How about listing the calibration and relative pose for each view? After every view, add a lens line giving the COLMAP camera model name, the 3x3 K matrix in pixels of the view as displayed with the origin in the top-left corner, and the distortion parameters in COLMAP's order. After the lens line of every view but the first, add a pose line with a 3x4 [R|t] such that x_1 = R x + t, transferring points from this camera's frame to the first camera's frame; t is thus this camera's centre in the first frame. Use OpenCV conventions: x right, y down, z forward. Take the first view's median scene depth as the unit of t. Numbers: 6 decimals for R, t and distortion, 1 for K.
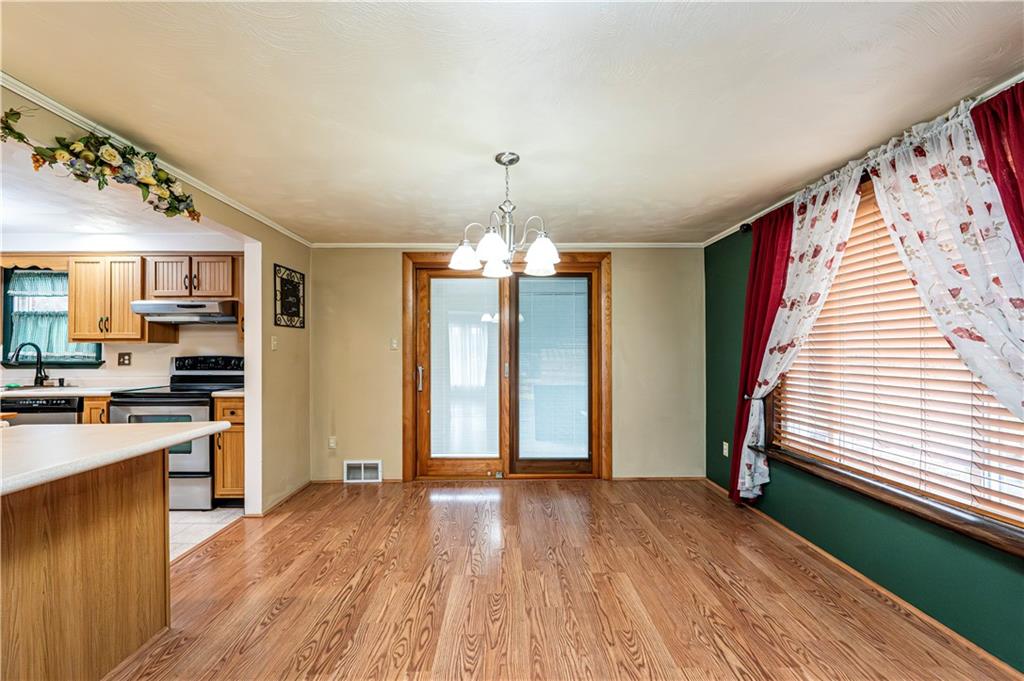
lens RADIAL K [[408.5, 0, 508.8], [0, 408.5, 348.1], [0, 0, 1]] dist [-0.001245, -0.000086]
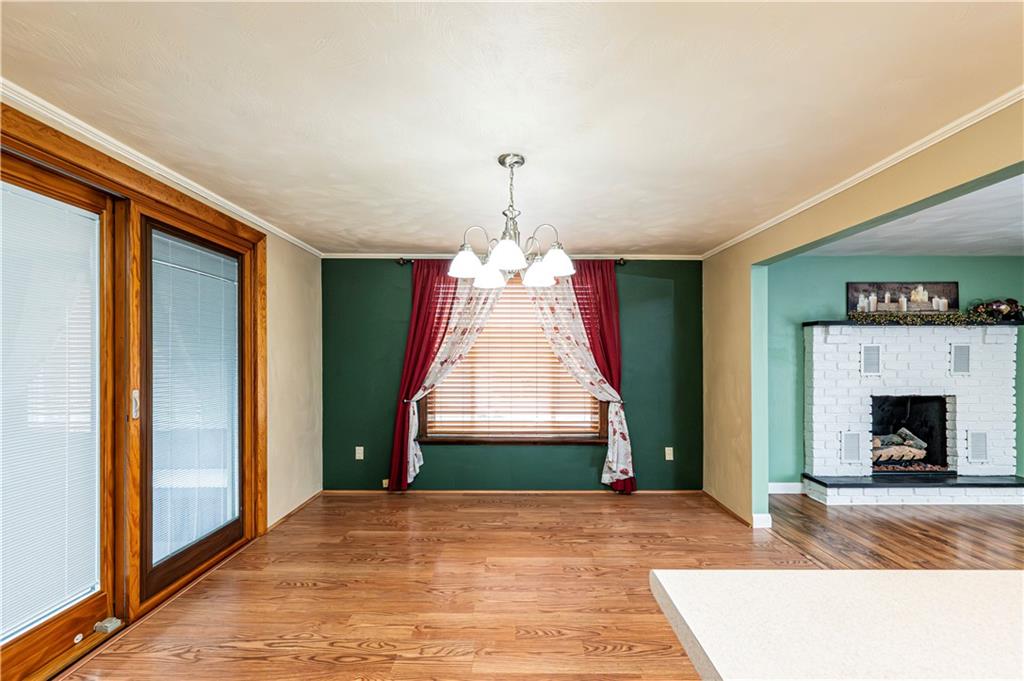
lens RADIAL K [[408.5, 0, 508.8], [0, 408.5, 348.1], [0, 0, 1]] dist [-0.001245, -0.000086]
pose [[0.021176, 0.027852, 0.999388, -0.682169], [-0.008500, 0.999581, -0.027677, -0.005736], [-0.999740, -0.007909, 0.021403, 0.712180]]
